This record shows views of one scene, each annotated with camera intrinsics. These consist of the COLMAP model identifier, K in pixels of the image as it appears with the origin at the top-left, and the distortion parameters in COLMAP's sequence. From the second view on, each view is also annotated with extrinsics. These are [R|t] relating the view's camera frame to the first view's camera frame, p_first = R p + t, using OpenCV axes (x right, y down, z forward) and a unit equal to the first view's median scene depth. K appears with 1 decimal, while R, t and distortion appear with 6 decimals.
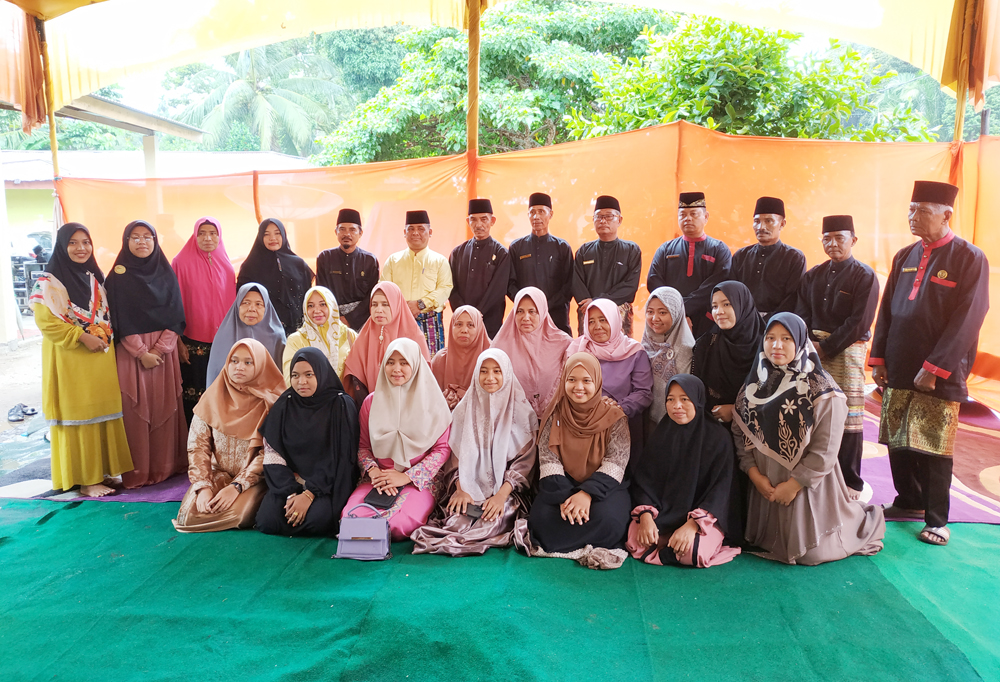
lens RADIAL K [[715.7, 0, 502.3], [0, 715.7, 324.6], [0, 0, 1]] dist [0.005879, -0.033404]
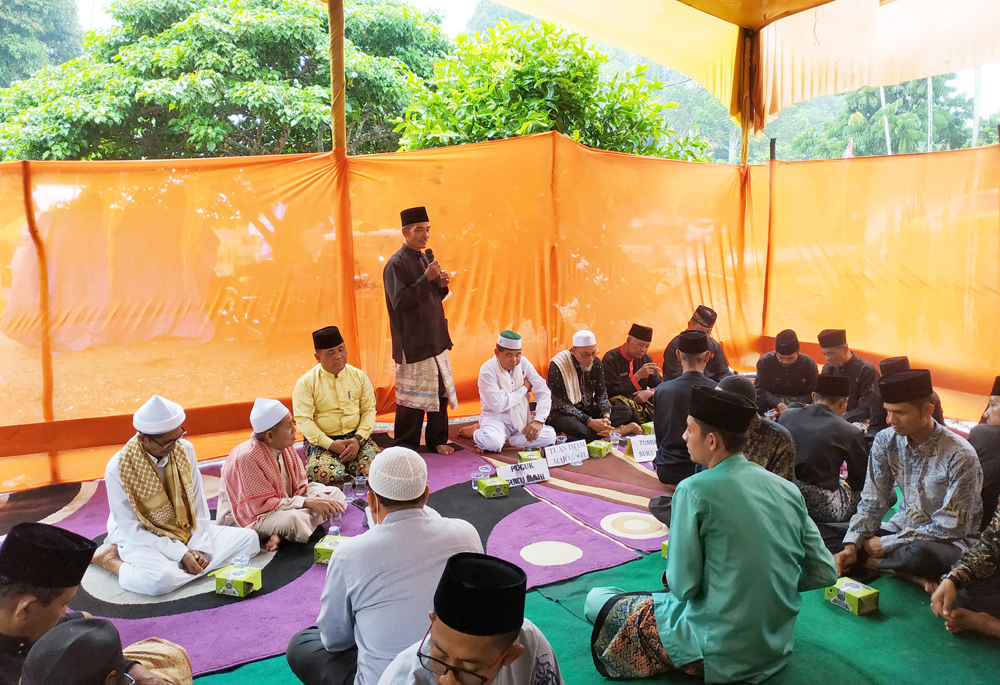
lens RADIAL K [[715.7, 0, 504.6], [0, 715.7, 325.6], [0, 0, 1]] dist [0.005879, -0.033404]
pose [[0.843906, -0.074304, 0.531321, -0.257617], [0.085676, 0.996318, 0.003252, -0.017364], [-0.529606, 0.042777, 0.847165, 0.145842]]
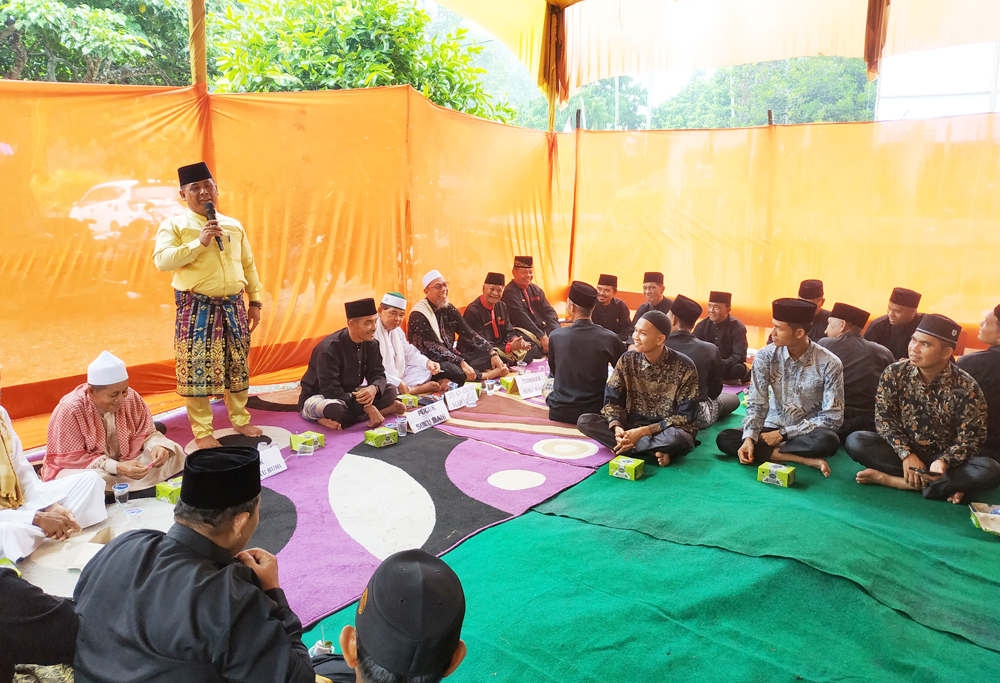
lens RADIAL K [[715.7, 0, 492.5], [0, 715.7, 325.0], [0, 0, 1]] dist [0.005879, -0.033404]
pose [[0.569993, -0.127165, 0.811749, -0.387258], [0.099474, 0.991364, 0.085454, -0.017999], [-0.815606, 0.032040, 0.577720, 0.239273]]
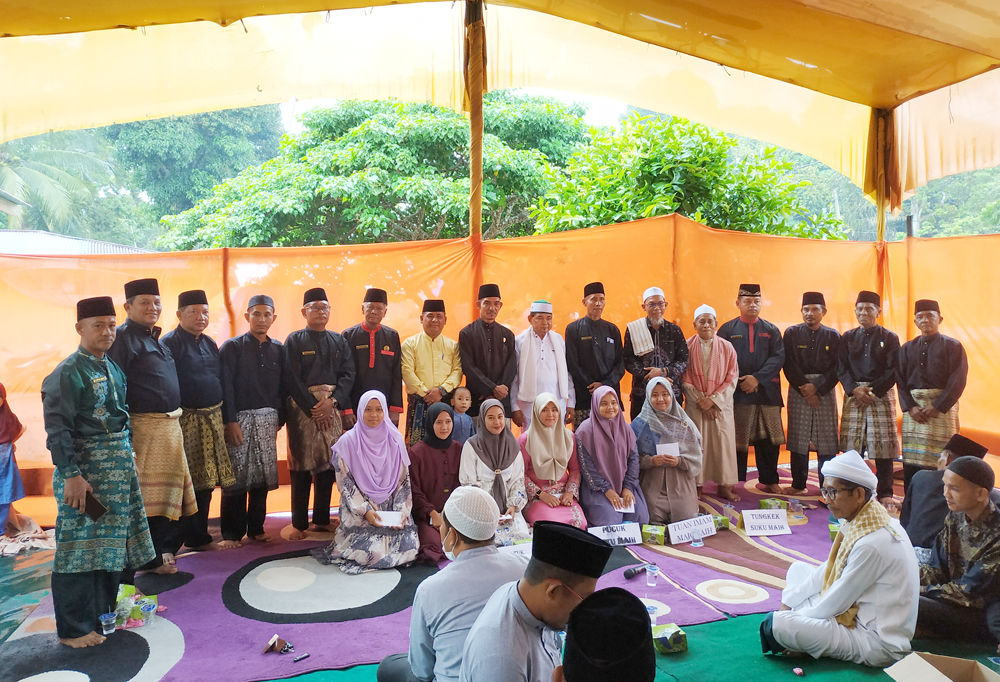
lens RADIAL K [[715.7, 0, 502.3], [0, 715.7, 327.4], [0, 0, 1]] dist [0.005879, -0.033404]
pose [[0.941476, -0.008052, 0.336983, -0.250850], [0.048998, 0.992366, -0.113180, -0.007920], [-0.333499, 0.123068, 0.934683, 0.084278]]
